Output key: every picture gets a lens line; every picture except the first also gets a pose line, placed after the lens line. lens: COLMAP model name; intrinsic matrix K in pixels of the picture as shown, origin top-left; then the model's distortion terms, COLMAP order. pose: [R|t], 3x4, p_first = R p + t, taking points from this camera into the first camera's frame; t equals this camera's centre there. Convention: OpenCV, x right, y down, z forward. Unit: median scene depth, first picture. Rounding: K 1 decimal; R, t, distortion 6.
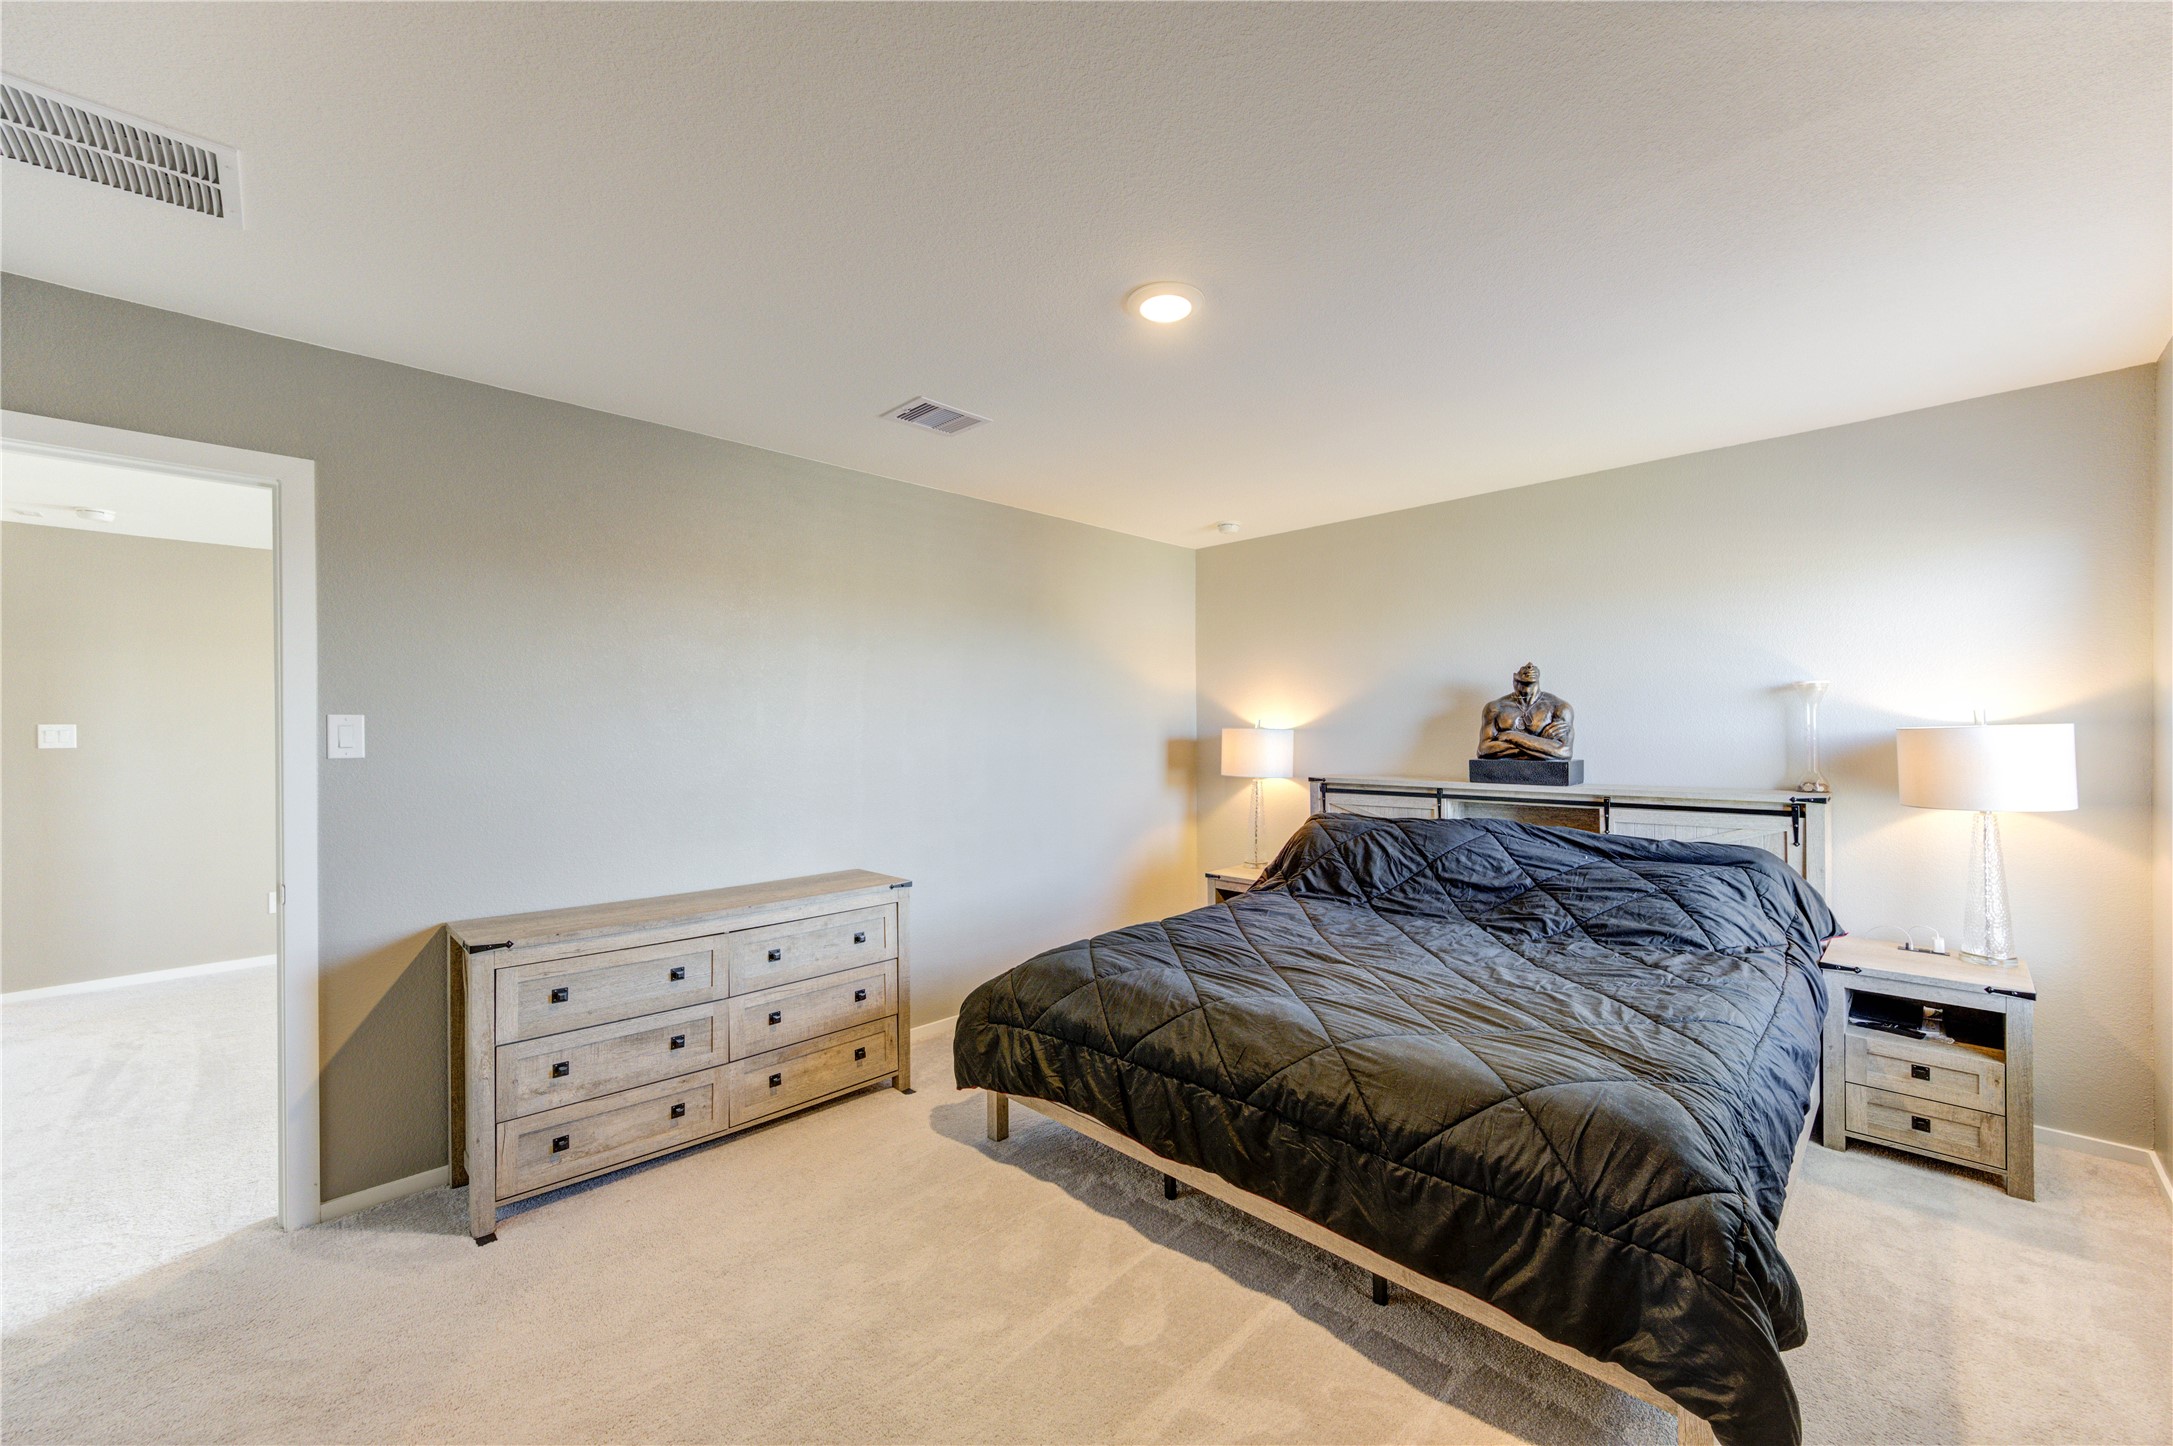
lens RADIAL K [[838.6, 0, 1092.0], [0, 838.6, 732.2], [0, 0, 1]] dist [-0.000114, -0.000380]
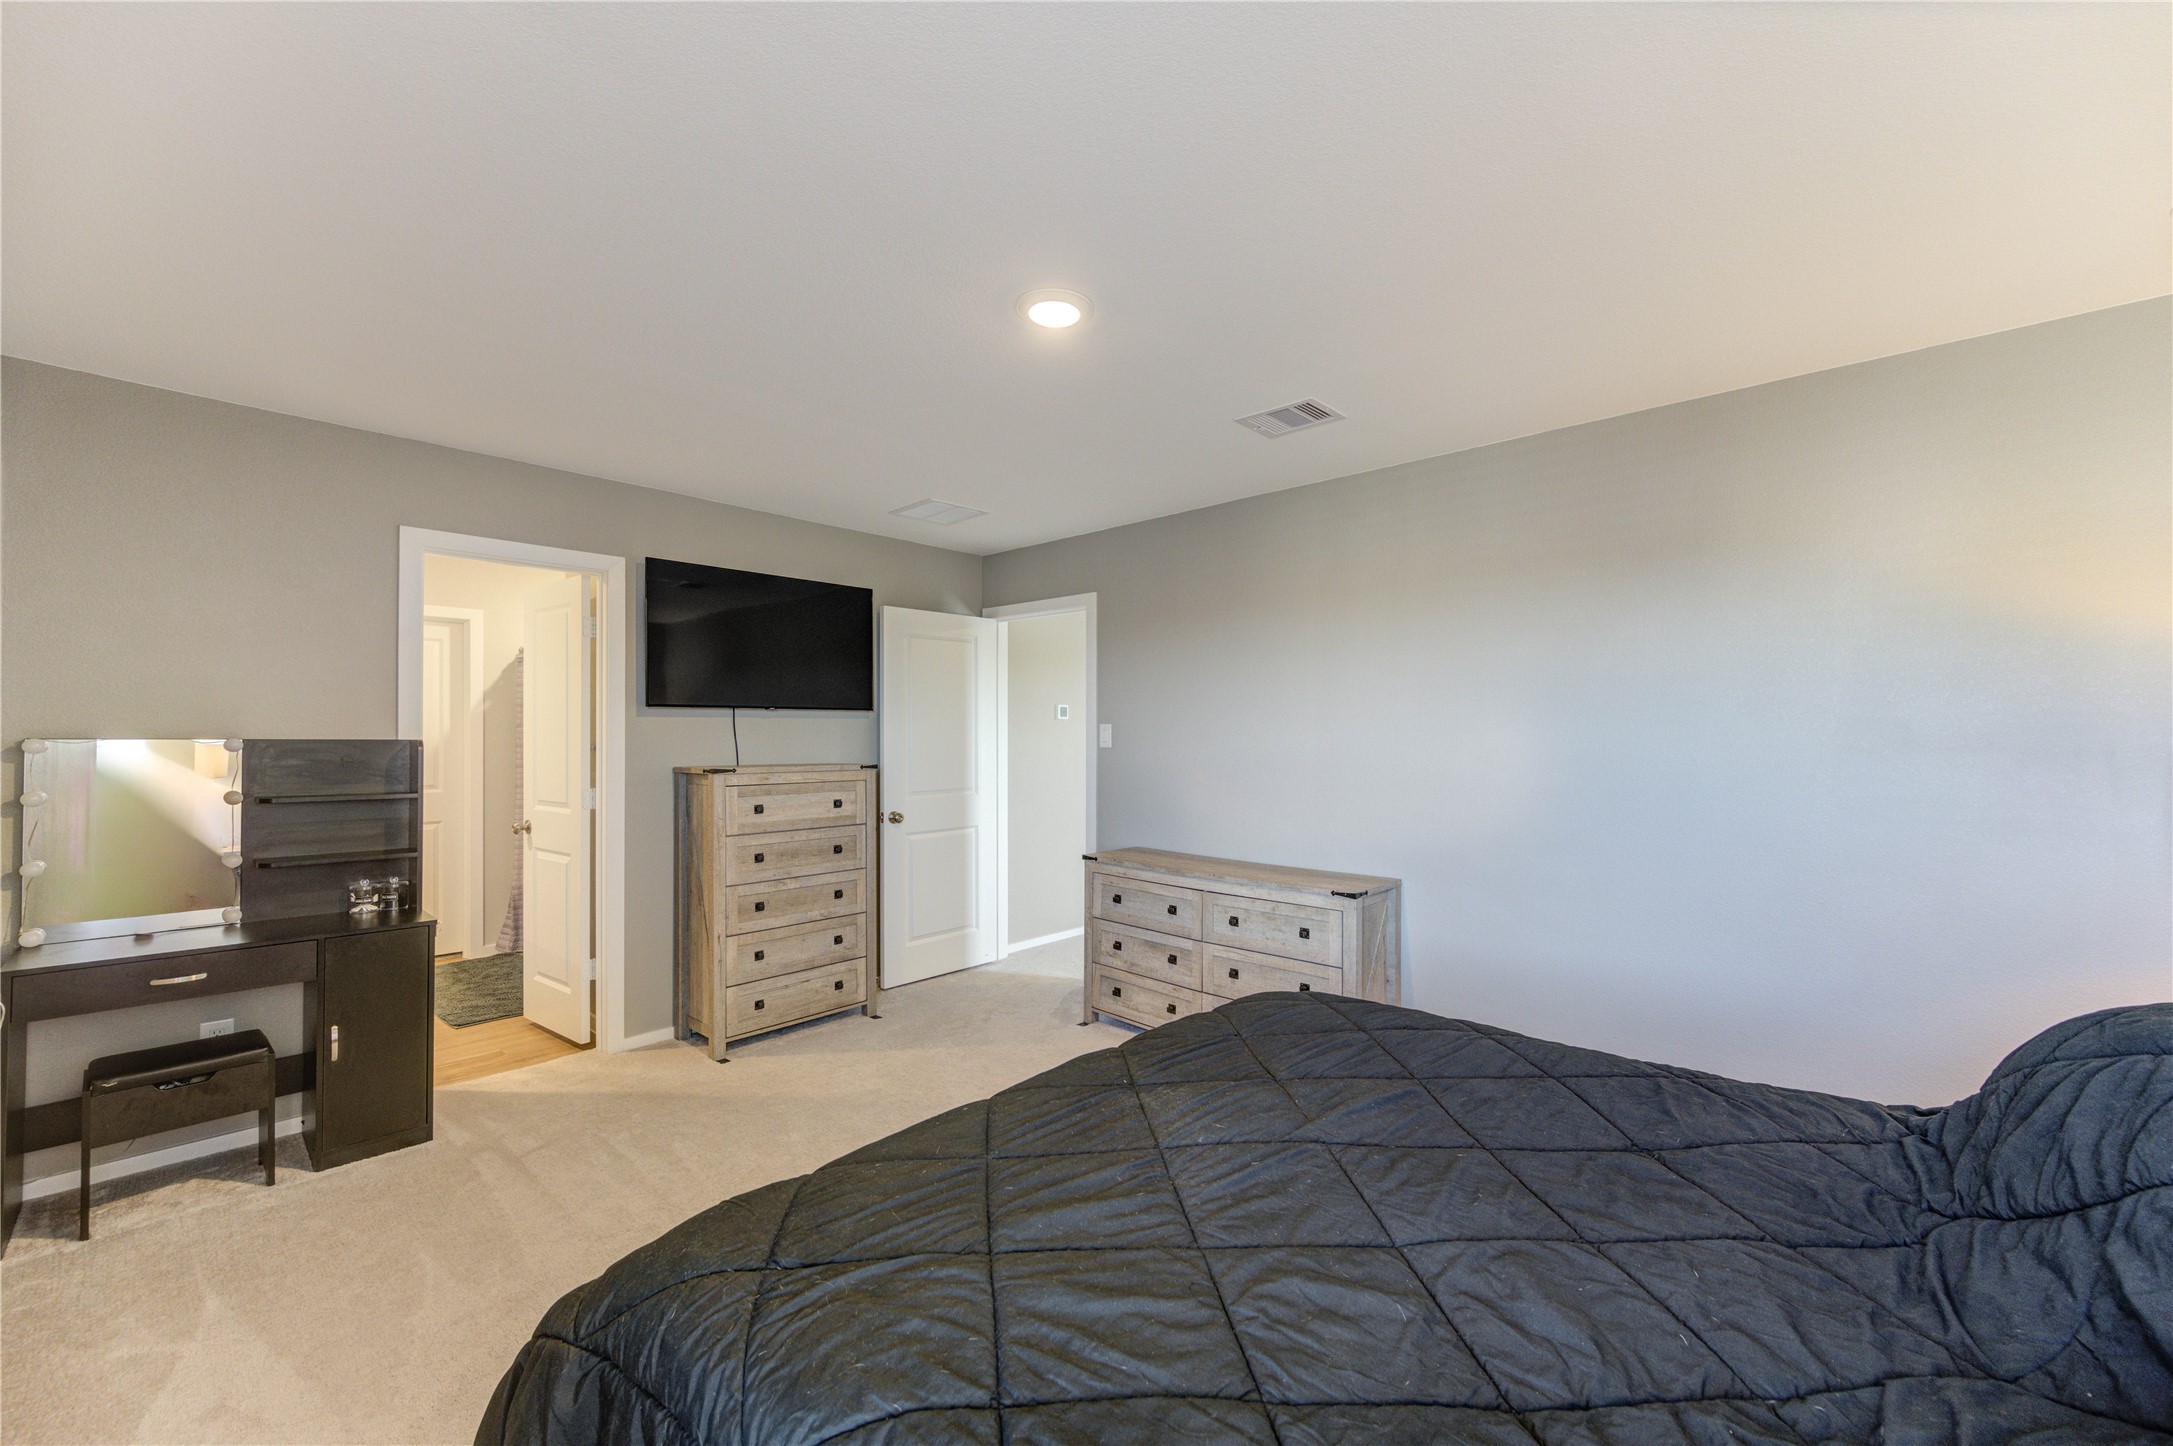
lens RADIAL K [[838.6, 0, 1090.8], [0, 838.6, 718.9], [0, 0, 1]] dist [-0.000114, -0.000380]
pose [[0.057471, -0.003081, -0.998342, 0.861699], [0.002066, 0.999993, -0.002967, -0.022836], [0.998345, -0.001893, 0.057477, 0.768823]]
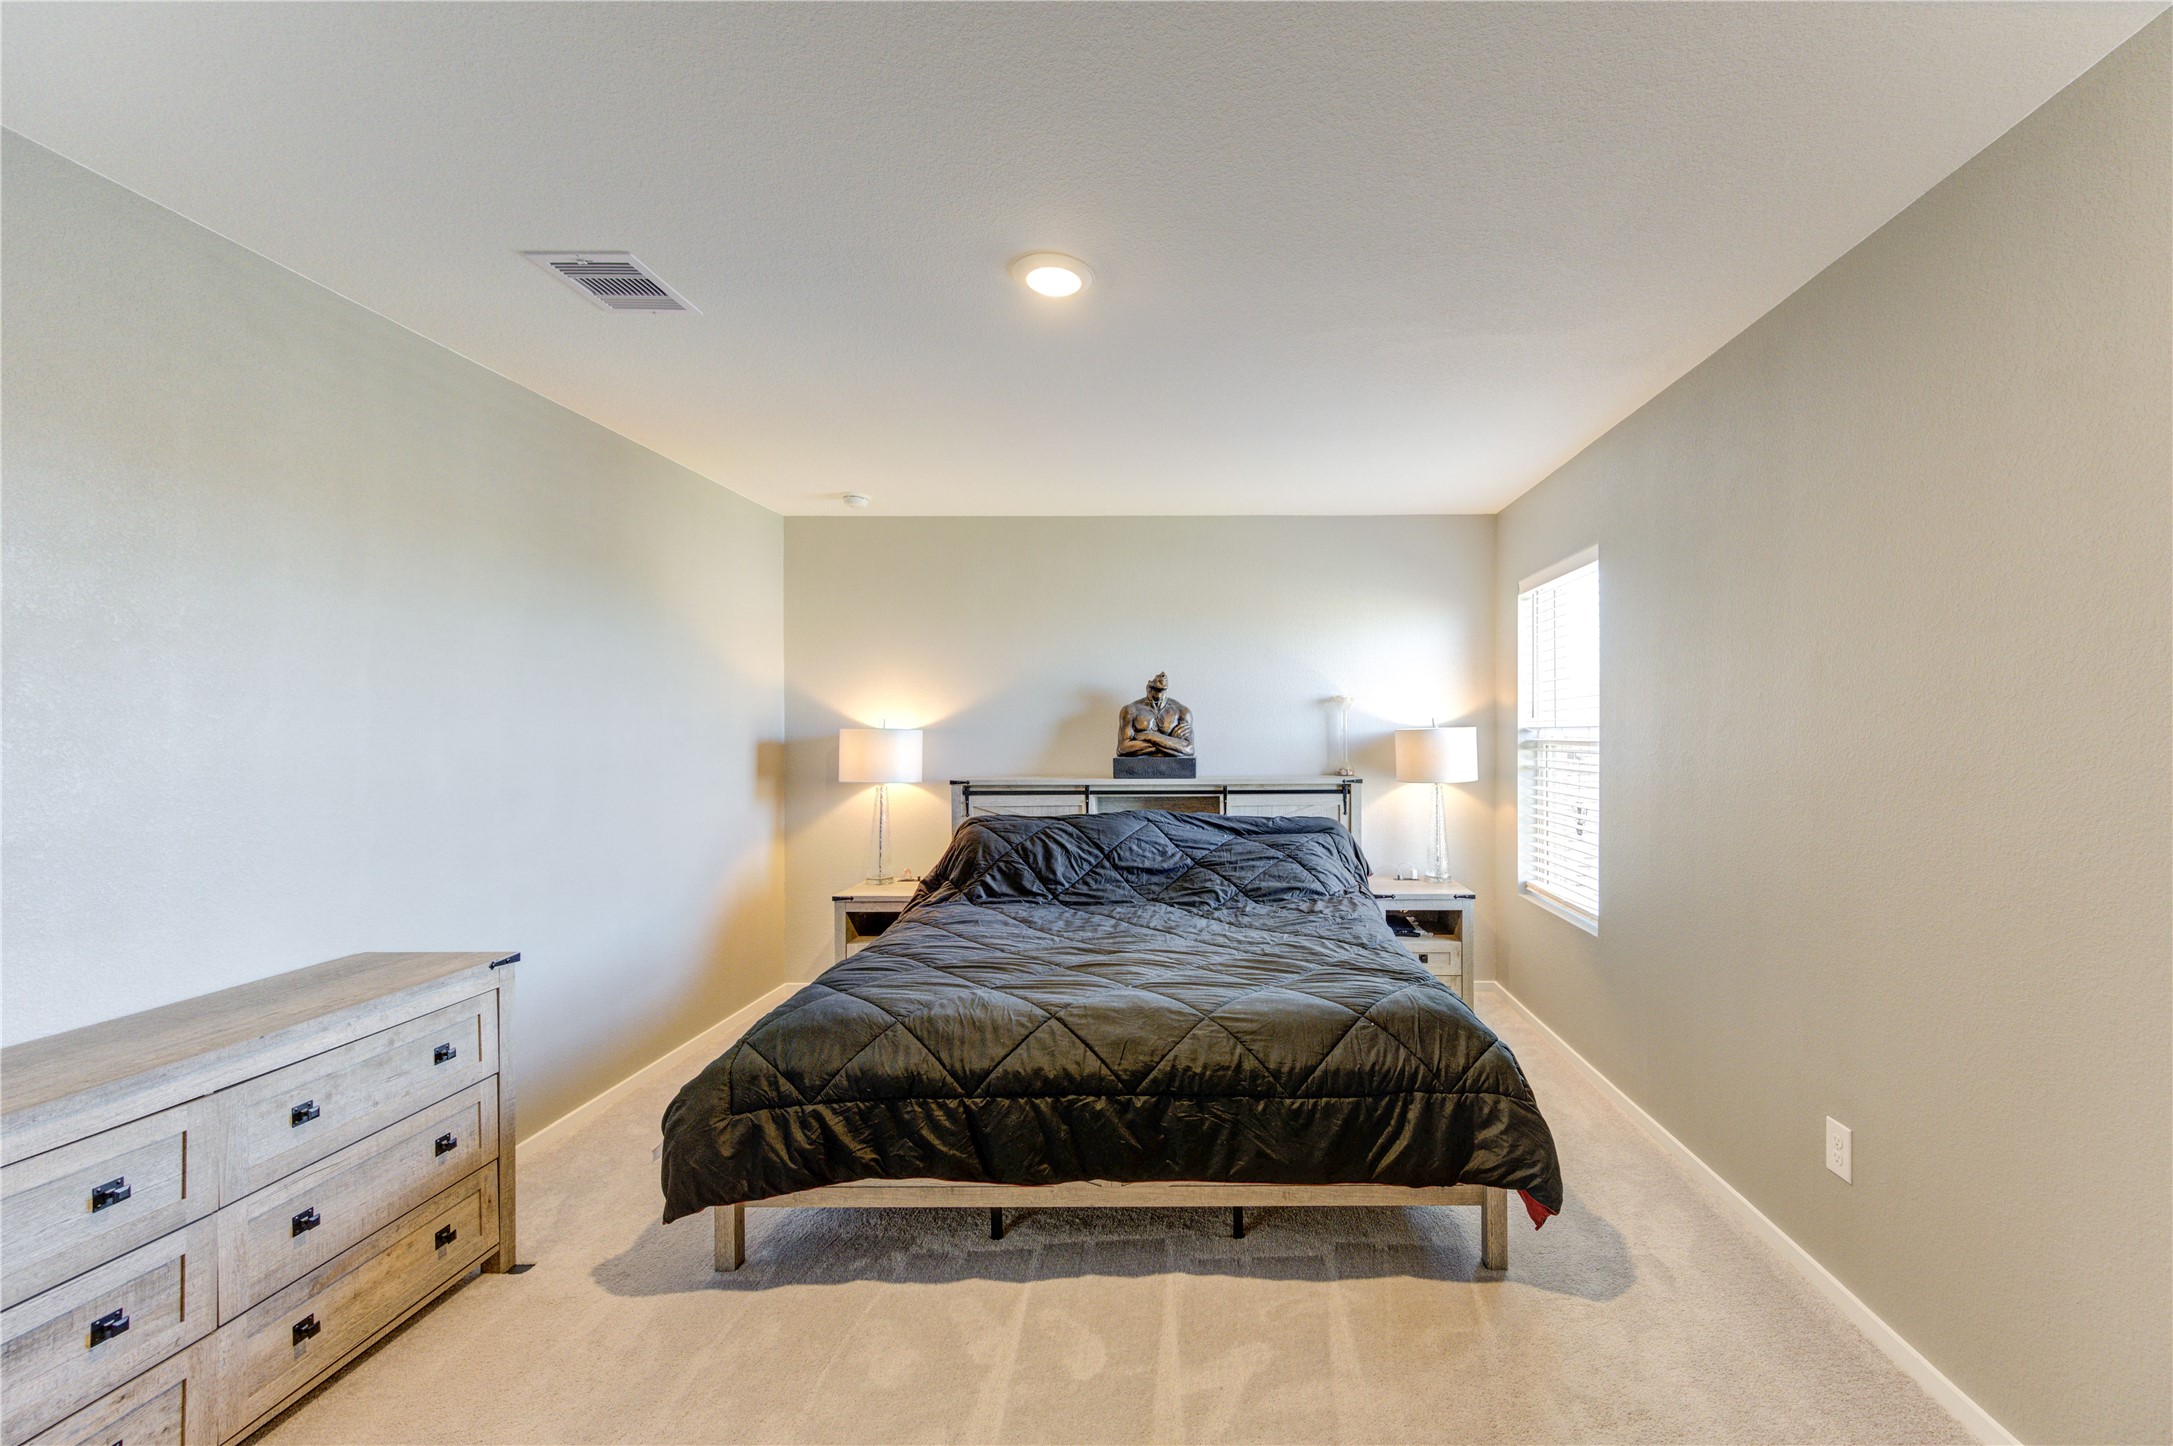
lens RADIAL K [[890.5, 0, 1196.9], [0, 890.5, 730.6], [0, 0, 1]] dist [-0.000355, -0.000606]
pose [[0.713078, 0.003287, 0.701077, -0.391508], [0.001483, 0.999980, -0.006197, 0.006648], [-0.701083, 0.005458, 0.713058, 0.135308]]
